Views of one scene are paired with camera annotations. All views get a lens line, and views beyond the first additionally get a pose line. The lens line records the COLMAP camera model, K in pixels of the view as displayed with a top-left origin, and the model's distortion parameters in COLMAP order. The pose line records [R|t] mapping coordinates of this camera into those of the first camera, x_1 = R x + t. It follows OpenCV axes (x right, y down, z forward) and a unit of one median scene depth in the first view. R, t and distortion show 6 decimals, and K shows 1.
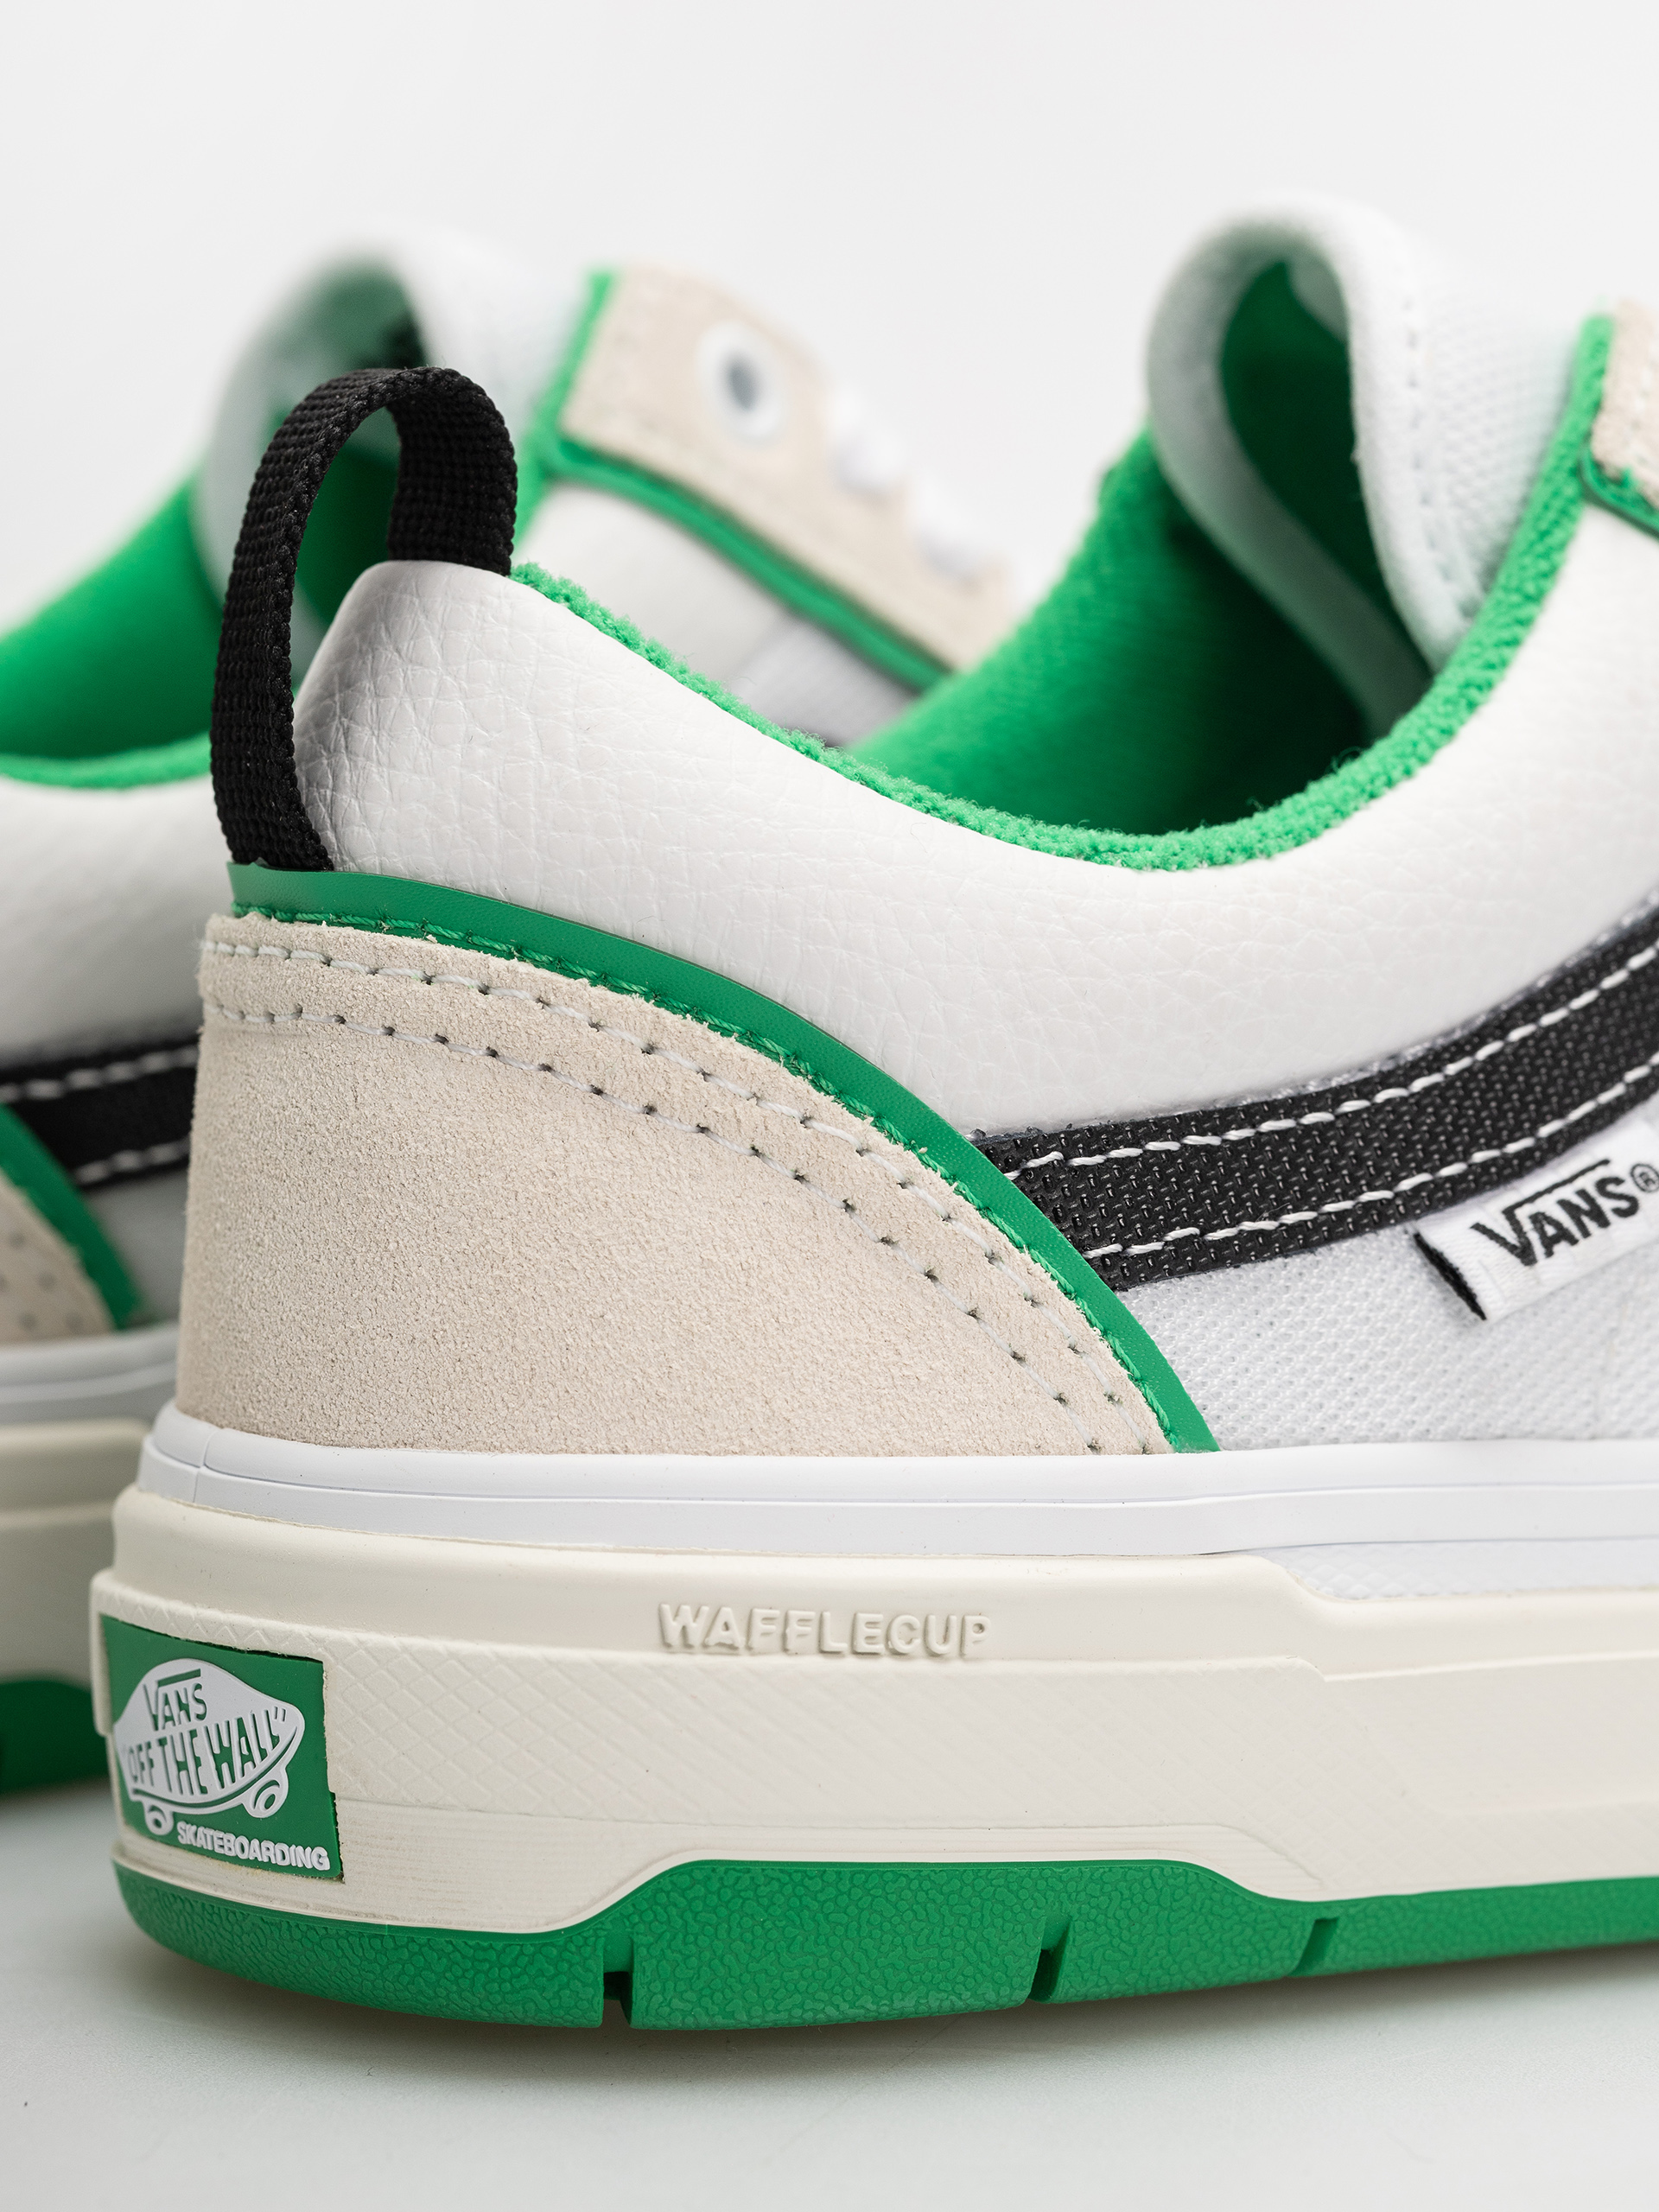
lens RADIAL K [[7040.0, 0, 829.5], [0, 7040.0, 1106.0], [0, 0, 1]] dist [0.079753, -2.937802]
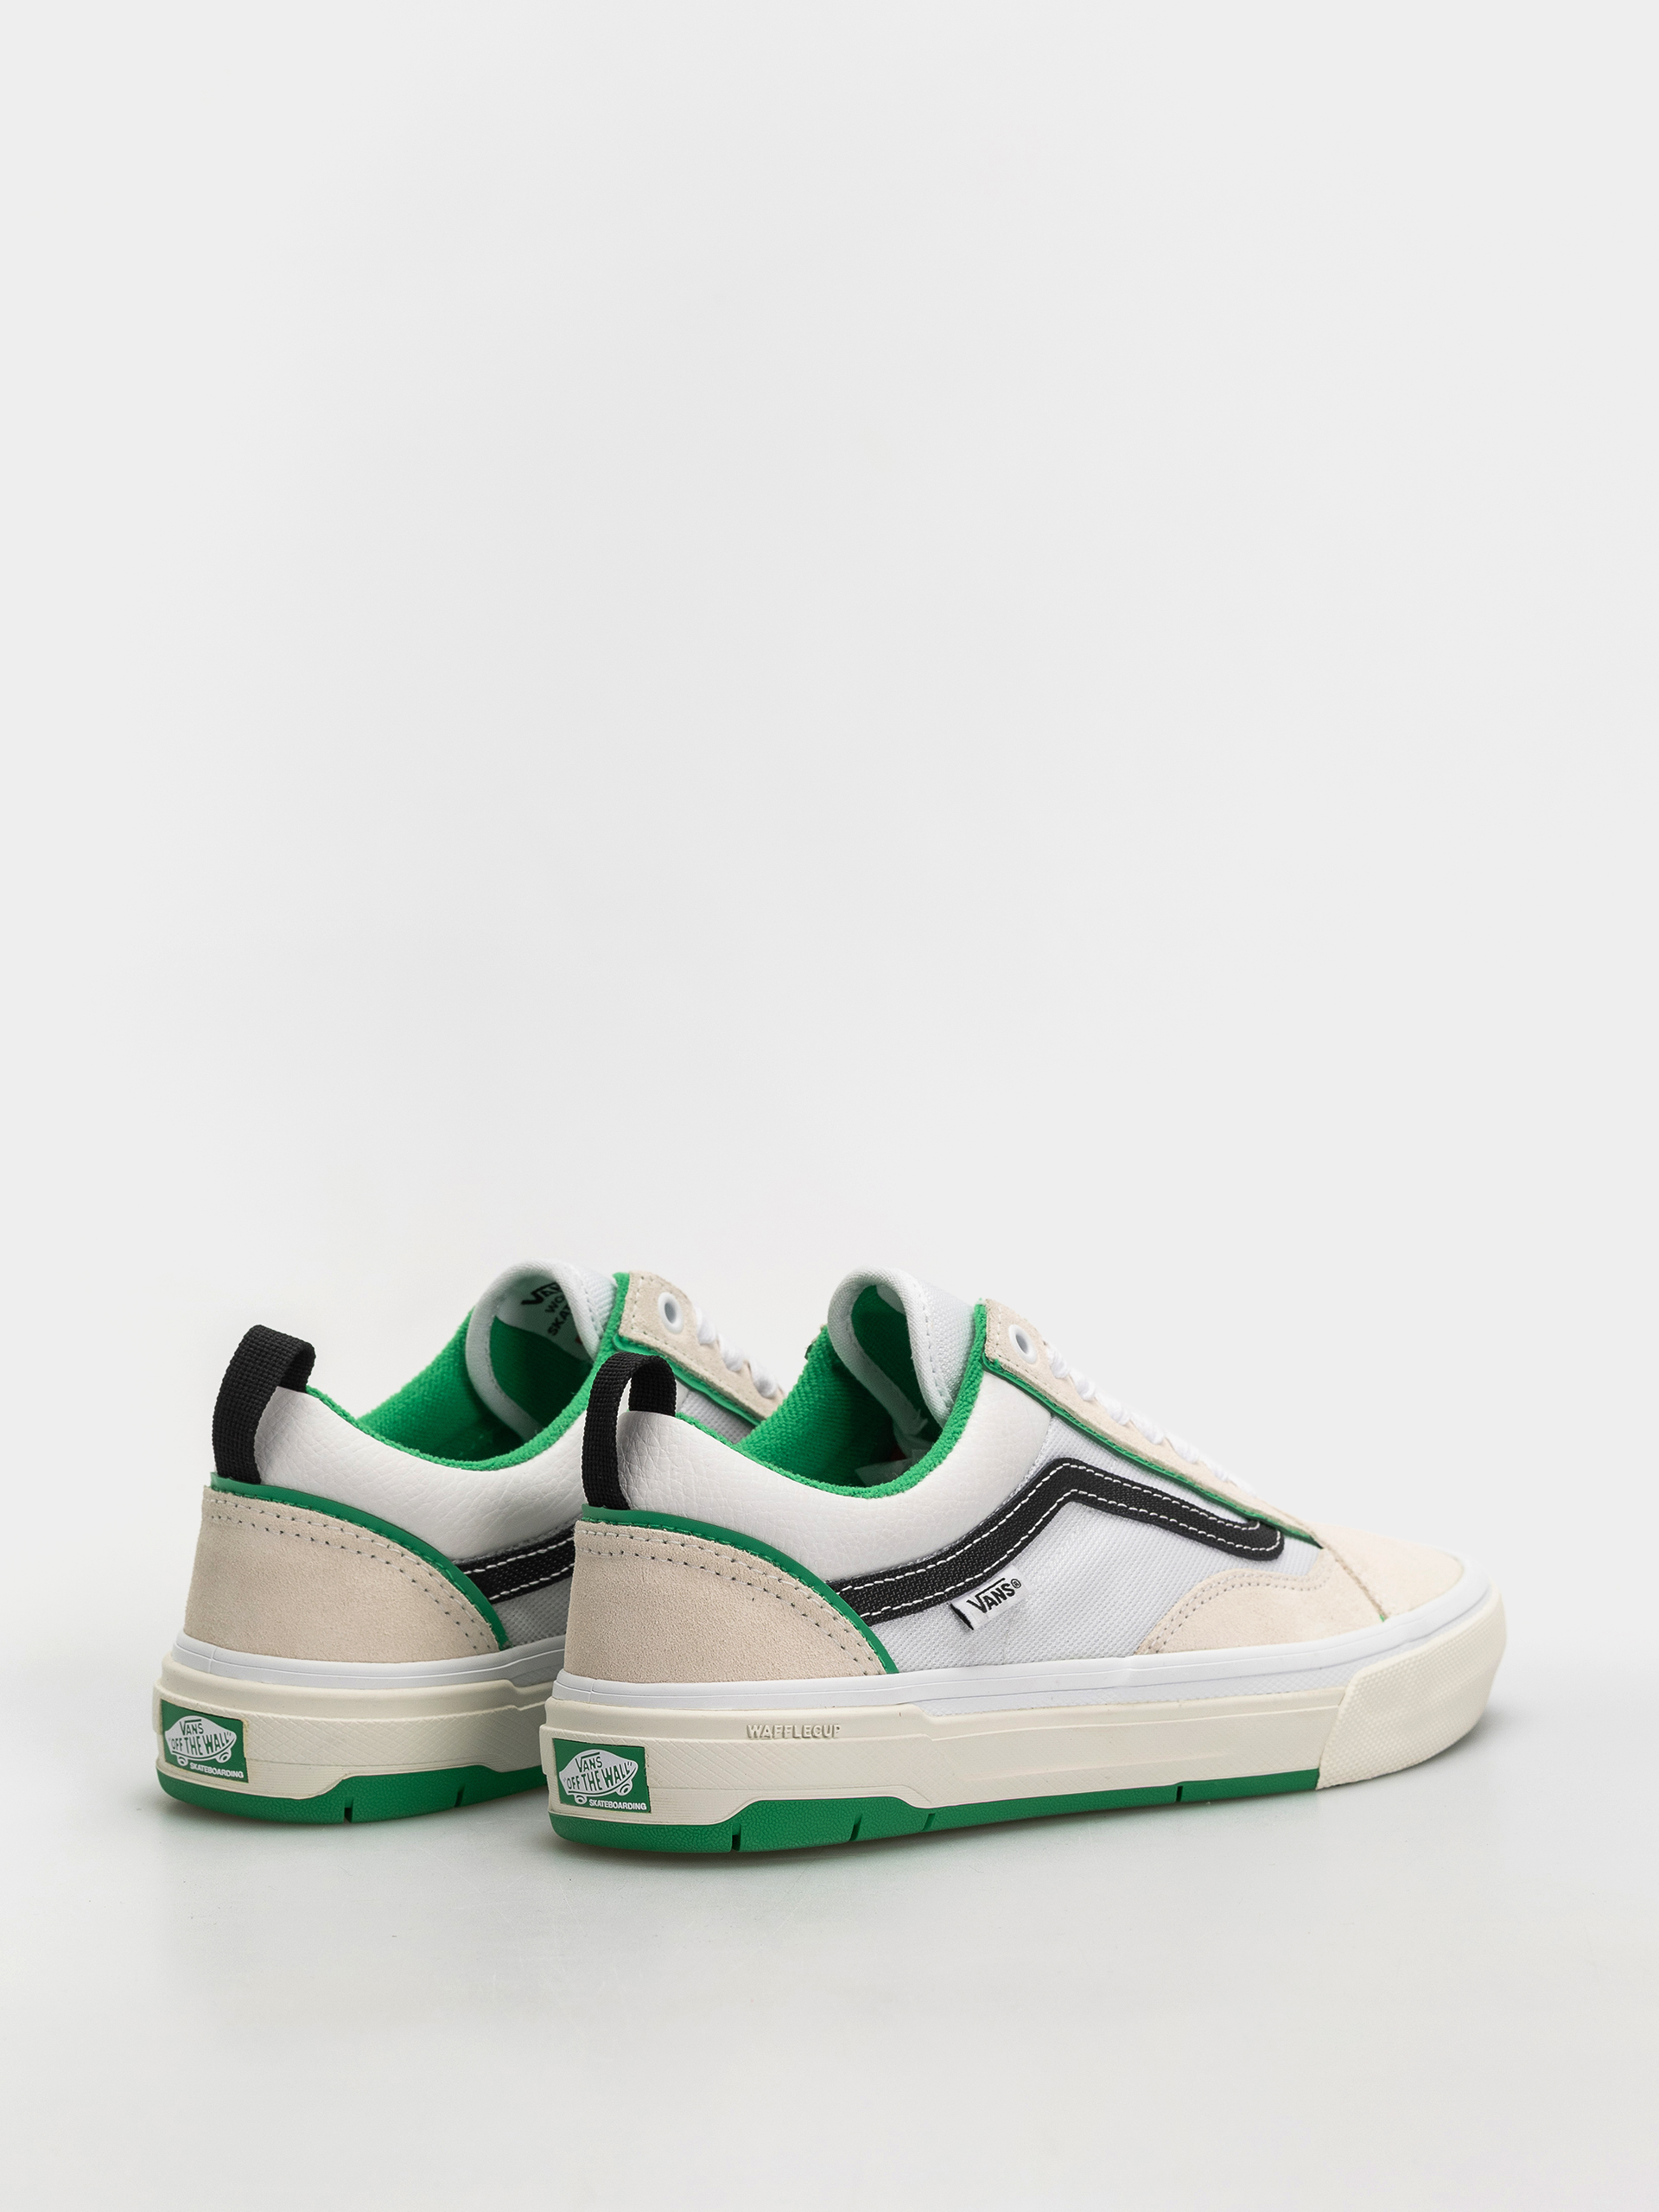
lens RADIAL K [[7040.0, 0, 829.5], [0, 7040.0, 1106.0], [0, 0, 1]] dist [0.079753, -2.937802]
pose [[0.985465, -0.029927, 0.167221, -0.526578], [0.034992, 0.999011, -0.027427, -0.128843], [-0.166234, 0.032880, 0.985538, -2.289375]]
